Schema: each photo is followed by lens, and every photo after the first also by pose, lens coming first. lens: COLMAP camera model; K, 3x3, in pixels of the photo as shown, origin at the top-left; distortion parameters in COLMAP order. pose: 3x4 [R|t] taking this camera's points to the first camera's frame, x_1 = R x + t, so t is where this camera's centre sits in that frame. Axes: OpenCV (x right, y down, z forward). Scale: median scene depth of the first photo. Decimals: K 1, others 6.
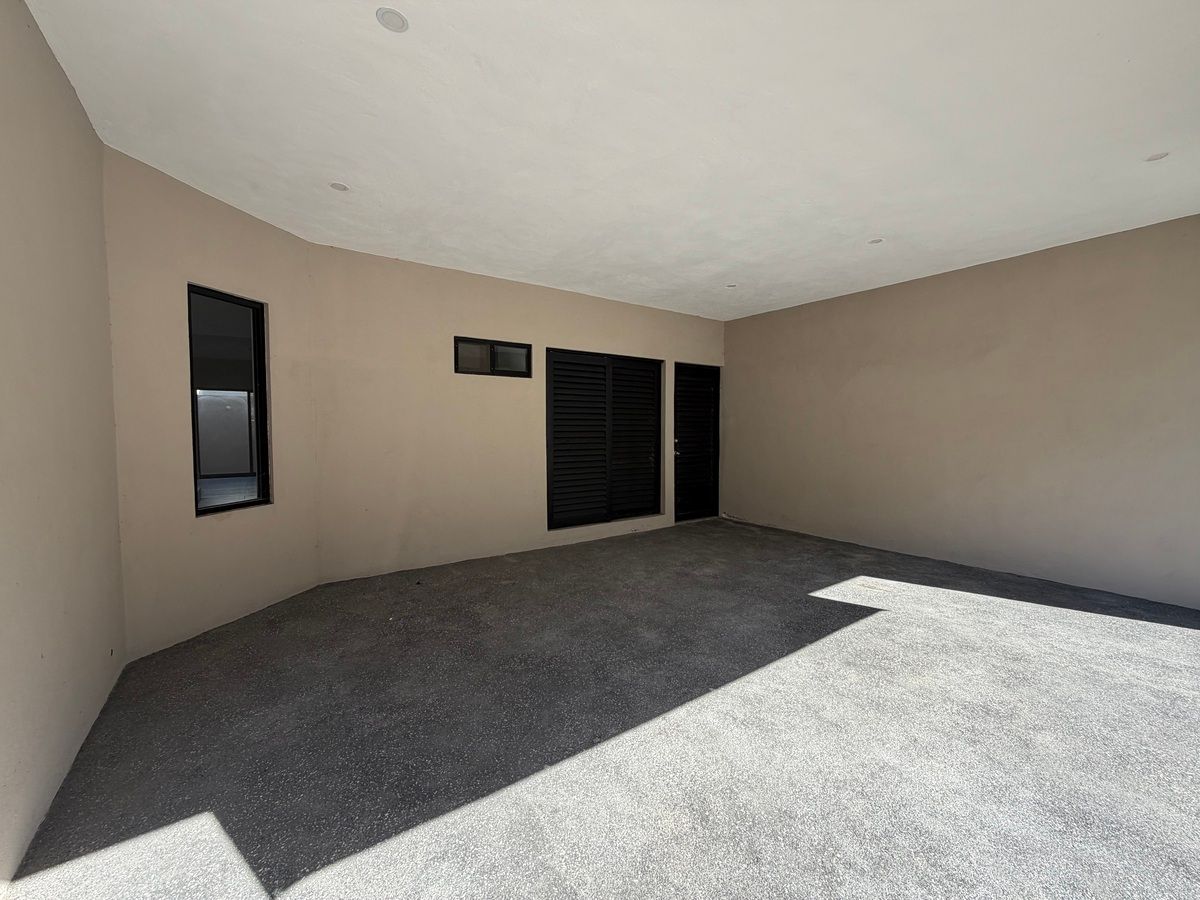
lens RADIAL K [[479.5, 0, 595.8], [0, 479.5, 451.1], [0, 0, 1]] dist [-0.000673, -0.000080]
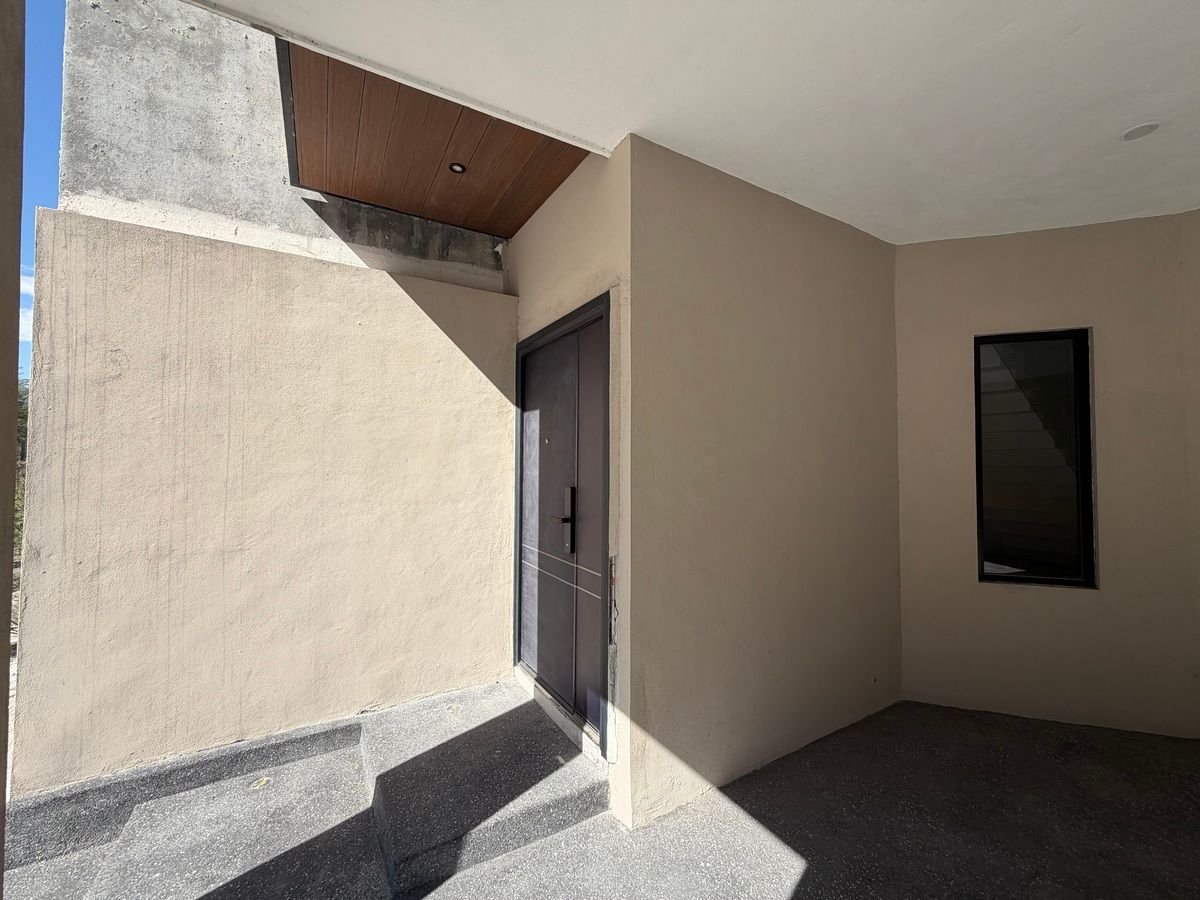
lens RADIAL K [[479.5, 0, 596.5], [0, 479.5, 447.1], [0, 0, 1]] dist [-0.000673, -0.000080]
pose [[-0.088668, -0.035835, -0.995416, 0.175595], [-0.053136, 0.998100, -0.031199, -0.055519], [0.994643, 0.050126, -0.090404, 0.334044]]
